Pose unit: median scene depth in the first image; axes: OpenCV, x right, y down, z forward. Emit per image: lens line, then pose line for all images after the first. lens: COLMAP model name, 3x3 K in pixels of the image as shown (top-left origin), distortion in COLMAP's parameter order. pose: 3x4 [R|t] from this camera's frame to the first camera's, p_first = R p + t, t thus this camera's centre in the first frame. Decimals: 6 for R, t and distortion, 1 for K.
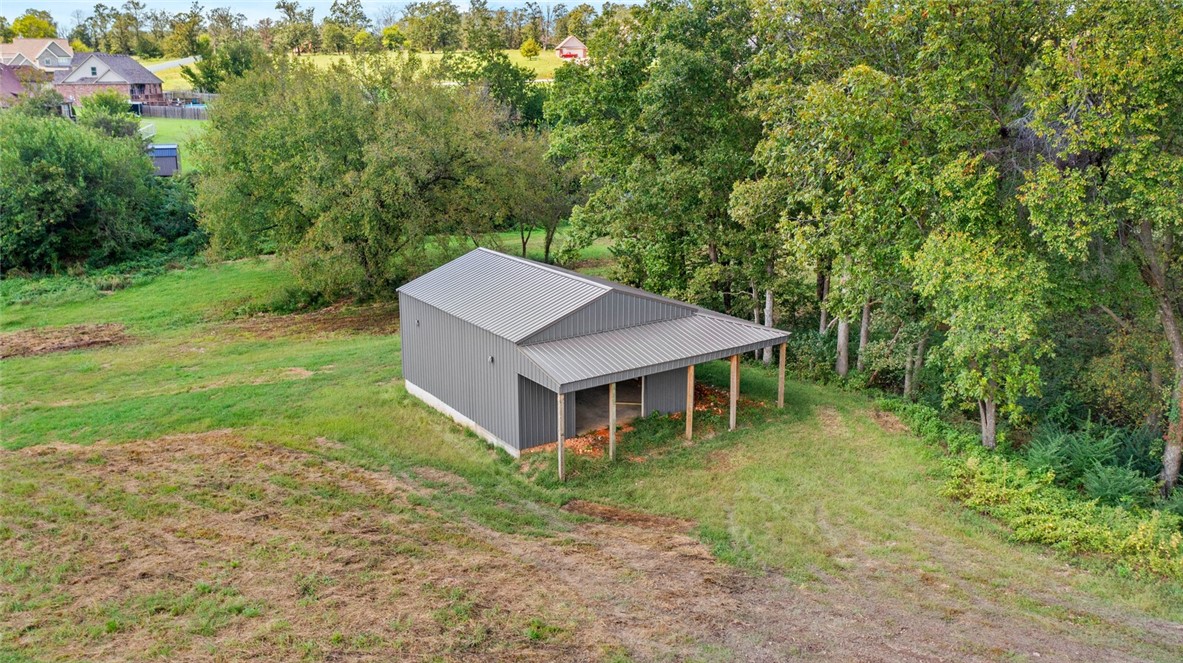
lens RADIAL K [[906.5, 0, 589.7], [0, 906.5, 332.4], [0, 0, 1]] dist [-0.009649, -0.006795]
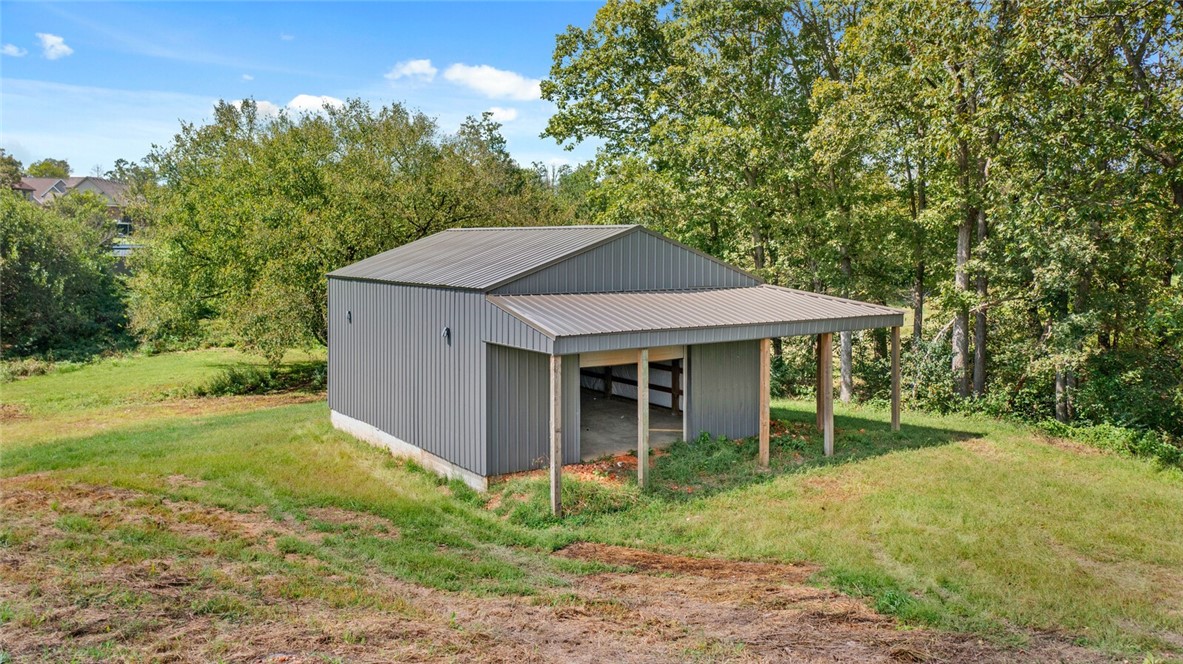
lens RADIAL K [[823.2, 0, 595.0], [0, 823.2, 331.0], [0, 0, 1]] dist [-0.006178, -0.000307]
pose [[0.999989, 0.000528, 0.004663, -0.008652], [0.000551, 0.973593, -0.228290, 0.164529], [-0.004660, 0.228290, 0.973582, 0.460006]]
